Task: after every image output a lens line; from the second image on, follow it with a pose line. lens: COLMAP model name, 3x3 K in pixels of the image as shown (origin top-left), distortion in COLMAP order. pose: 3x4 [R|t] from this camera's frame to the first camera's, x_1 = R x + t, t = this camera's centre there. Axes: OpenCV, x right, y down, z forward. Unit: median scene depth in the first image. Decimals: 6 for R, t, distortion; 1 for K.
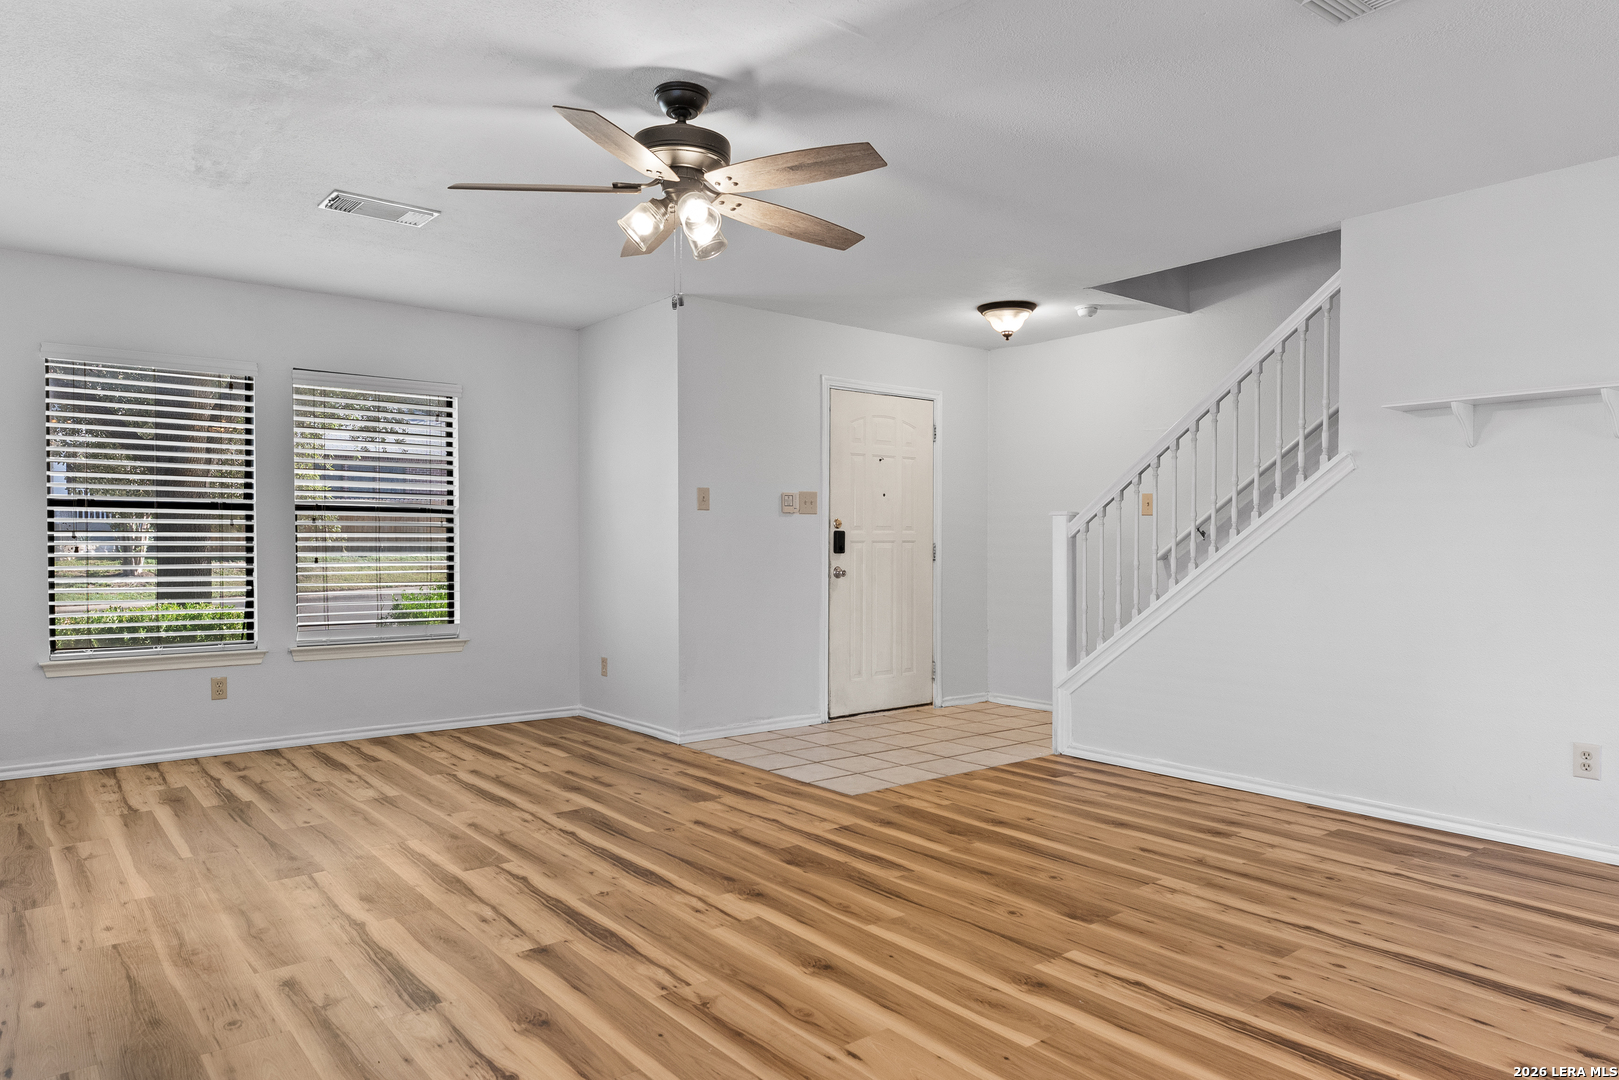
lens RADIAL K [[1023.9, 0, 807.9], [0, 1023.9, 550.8], [0, 0, 1]] dist [-0.000455, -0.002289]
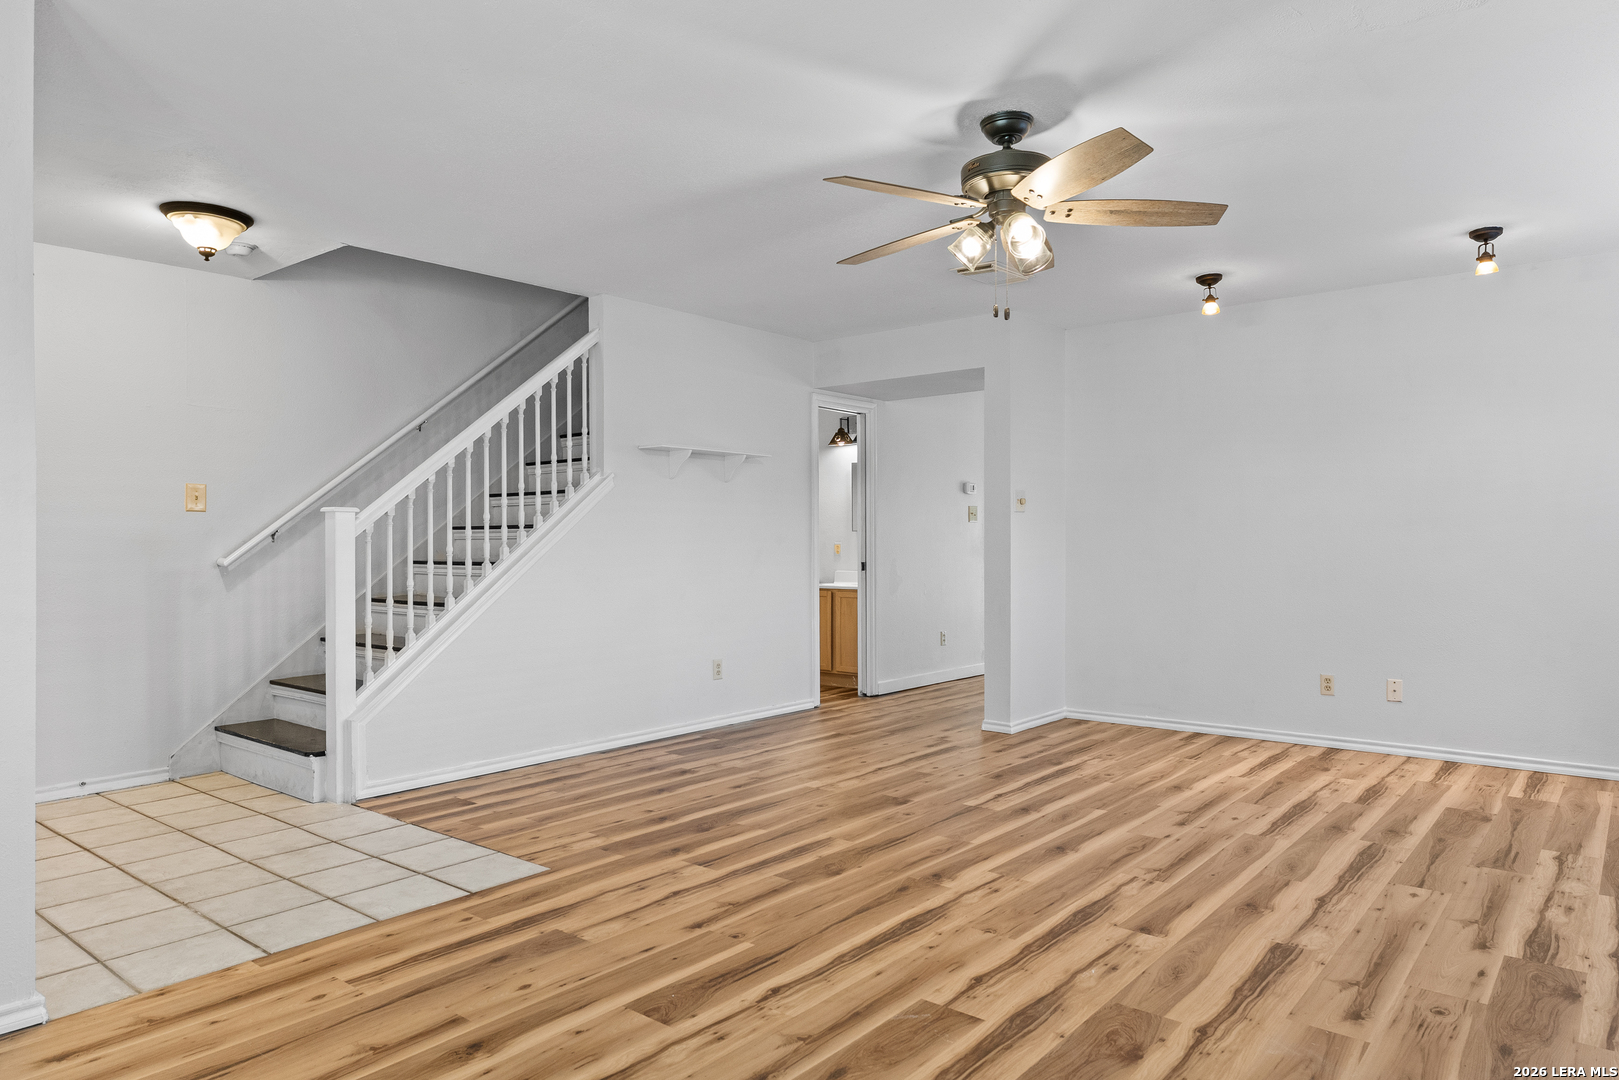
lens RADIAL K [[1023.9, 0, 807.9], [0, 1023.9, 550.8], [0, 0, 1]] dist [-0.000455, -0.002289]
pose [[-0.199975, -0.011277, 0.979736, -0.950355], [0.014203, 0.999795, 0.014407, -0.015098], [-0.979698, 0.016796, -0.199773, 1.204238]]
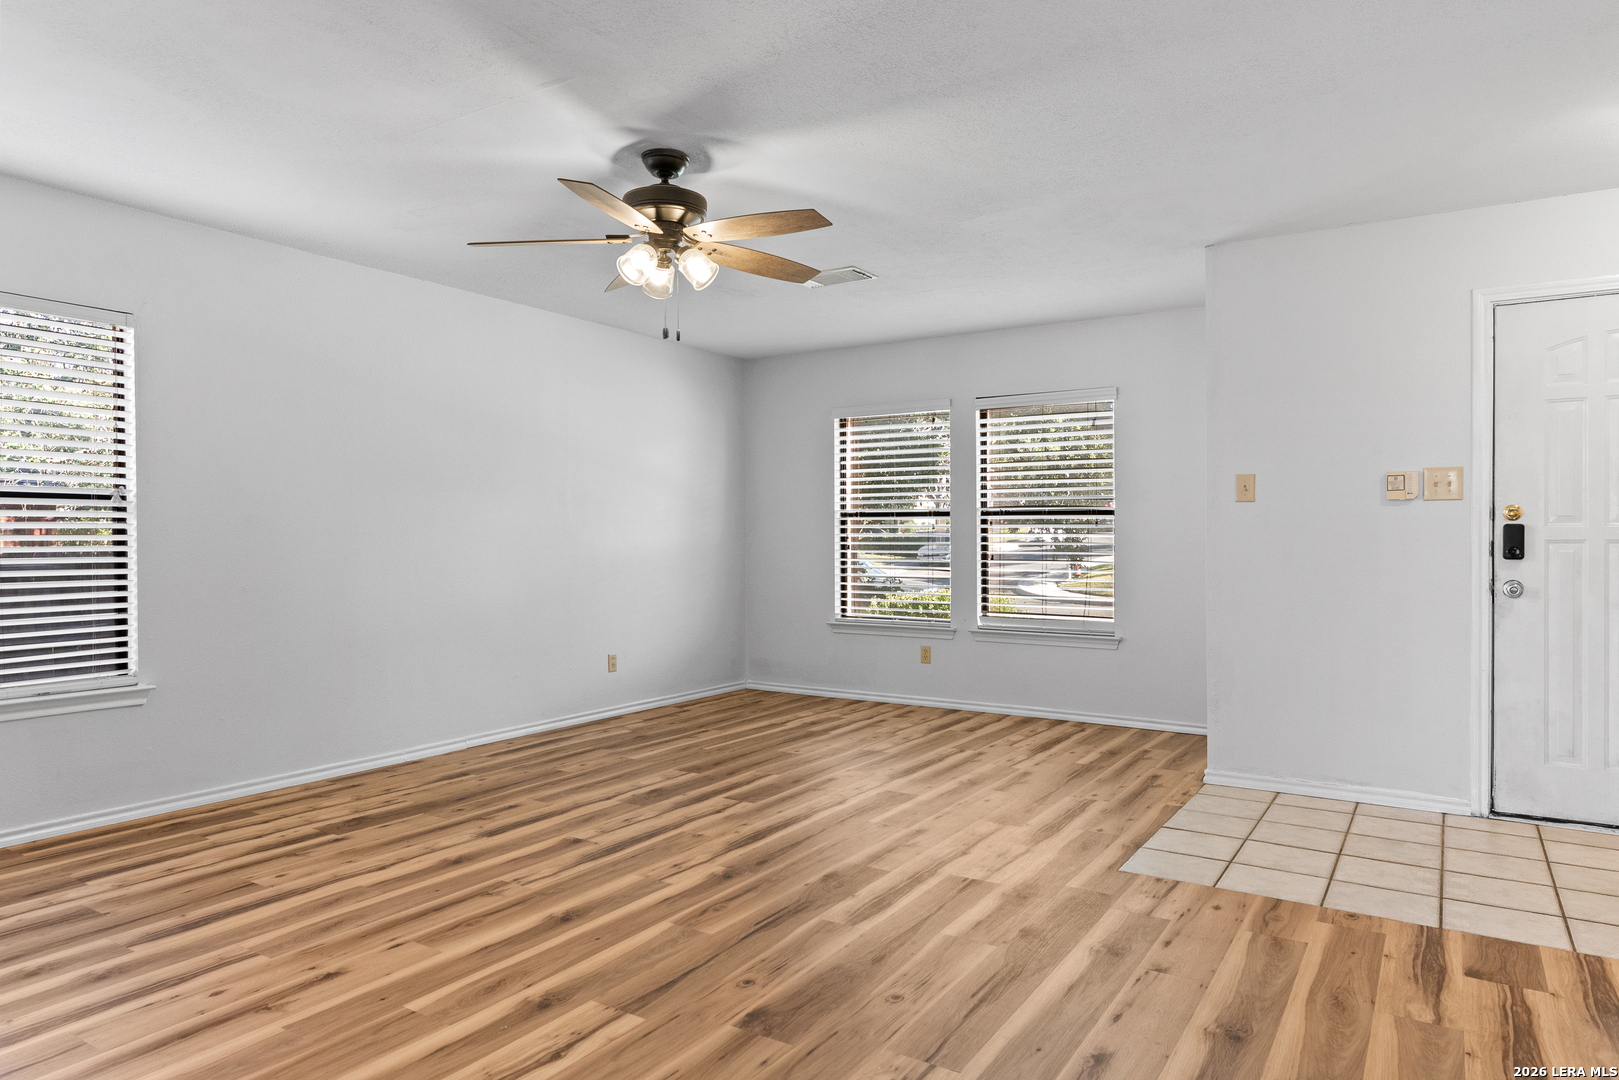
lens RADIAL K [[1002.9, 0, 809.5], [0, 1002.9, 540.0], [0, 0, 1]] dist [-0.003604, -0.001977]
pose [[0.316639, -0.001825, -0.948544, 0.859619], [-0.009081, 0.999946, -0.004955, -0.004547], [0.948503, 0.010183, 0.316606, 0.676895]]
